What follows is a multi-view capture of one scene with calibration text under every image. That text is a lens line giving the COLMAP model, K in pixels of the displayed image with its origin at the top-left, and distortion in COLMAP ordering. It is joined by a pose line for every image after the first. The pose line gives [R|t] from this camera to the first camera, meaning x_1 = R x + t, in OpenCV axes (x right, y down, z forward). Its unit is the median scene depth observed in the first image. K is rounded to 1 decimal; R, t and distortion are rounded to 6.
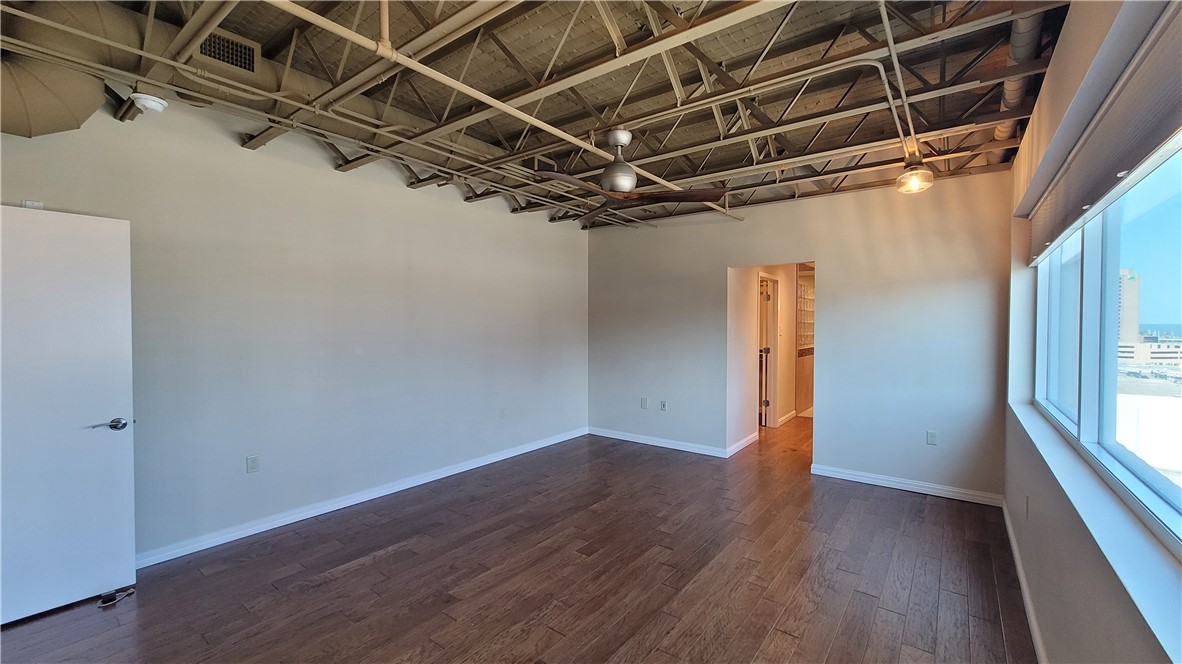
lens RADIAL K [[480.7, 0, 598.1], [0, 480.7, 330.2], [0, 0, 1]] dist [-0.001003, -0.000326]
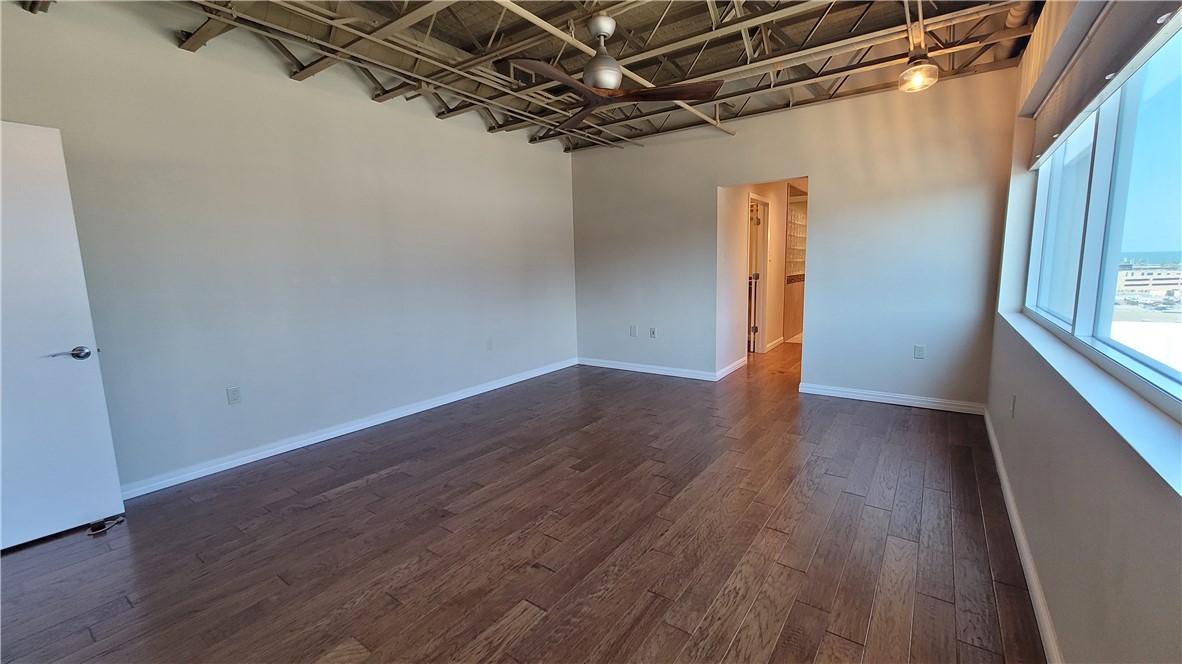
lens RADIAL K [[480.7, 0, 598.3], [0, 480.7, 330.9], [0, 0, 1]] dist [-0.001003, -0.000326]
pose [[0.999276, -0.029250, 0.024334, -0.001177], [0.026113, 0.992365, 0.120536, 0.050043], [-0.027674, -0.119814, 0.992411, 0.028973]]
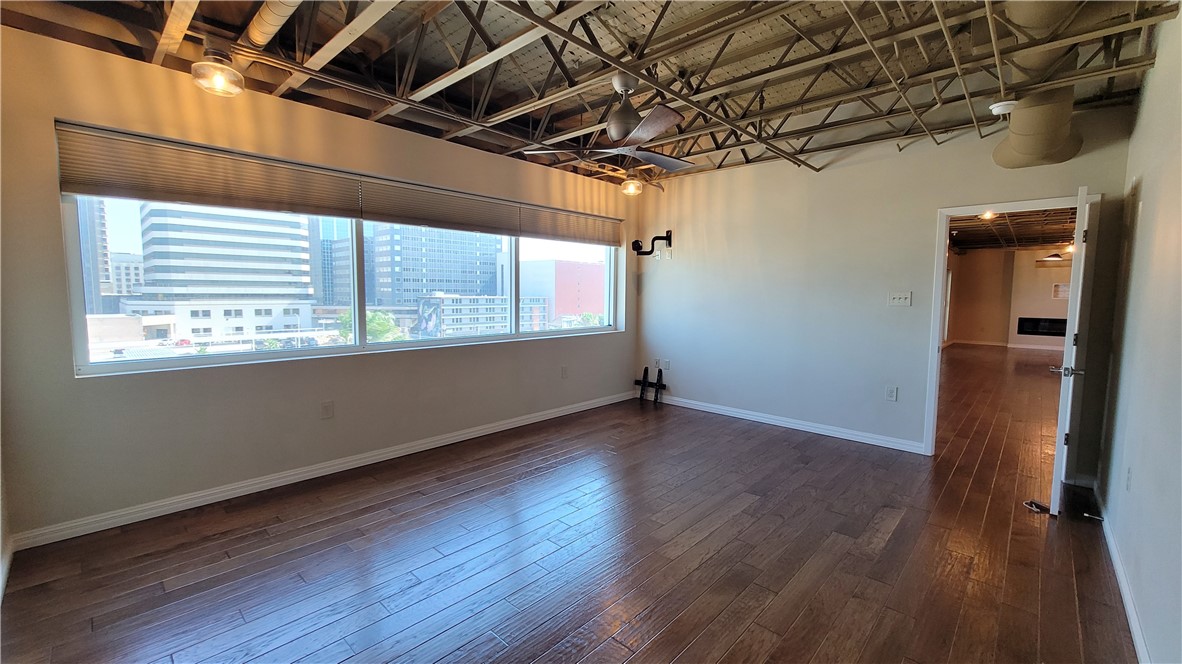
lens RADIAL K [[480.7, 0, 593.5], [0, 480.7, 336.0], [0, 0, 1]] dist [-0.001003, -0.000326]
pose [[-0.994309, -0.020521, 0.104539, -0.002175], [-0.008335, 0.993249, 0.115702, -0.006805], [-0.106208, 0.114172, -0.987767, 1.708263]]
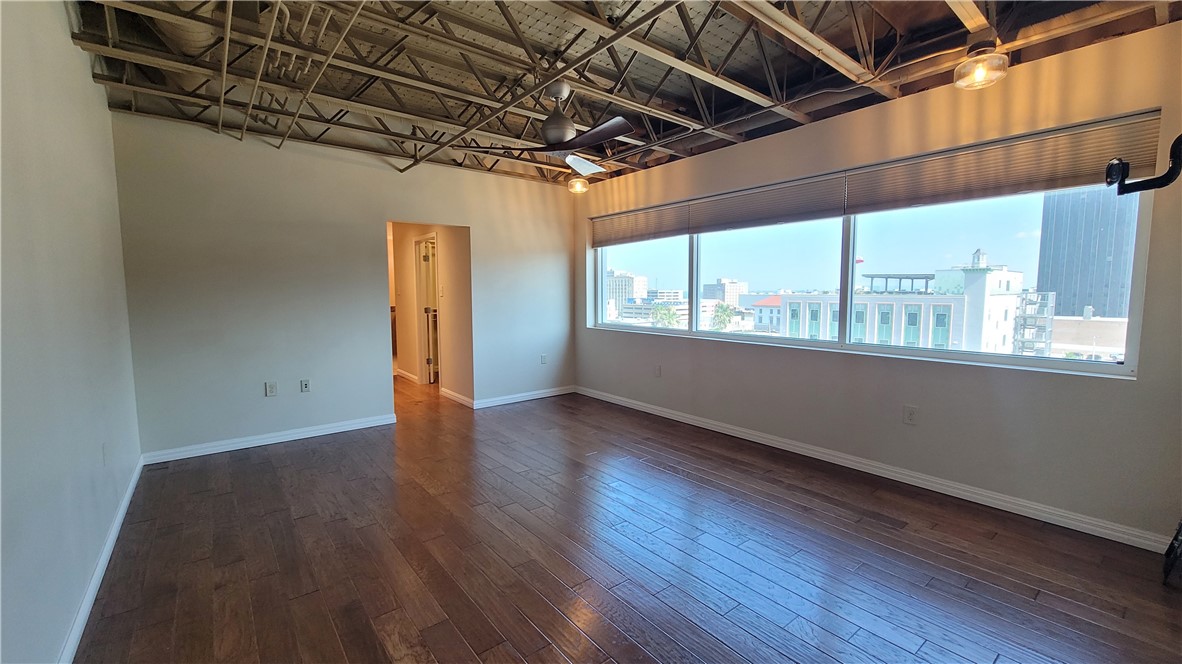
lens RADIAL K [[480.7, 0, 599.2], [0, 480.7, 330.6], [0, 0, 1]] dist [-0.001003, -0.000326]
pose [[0.237962, -0.083627, 0.967668, -0.823456], [0.023312, 0.996491, 0.080385, 0.026353], [-0.970995, 0.003430, 0.239076, 0.574795]]
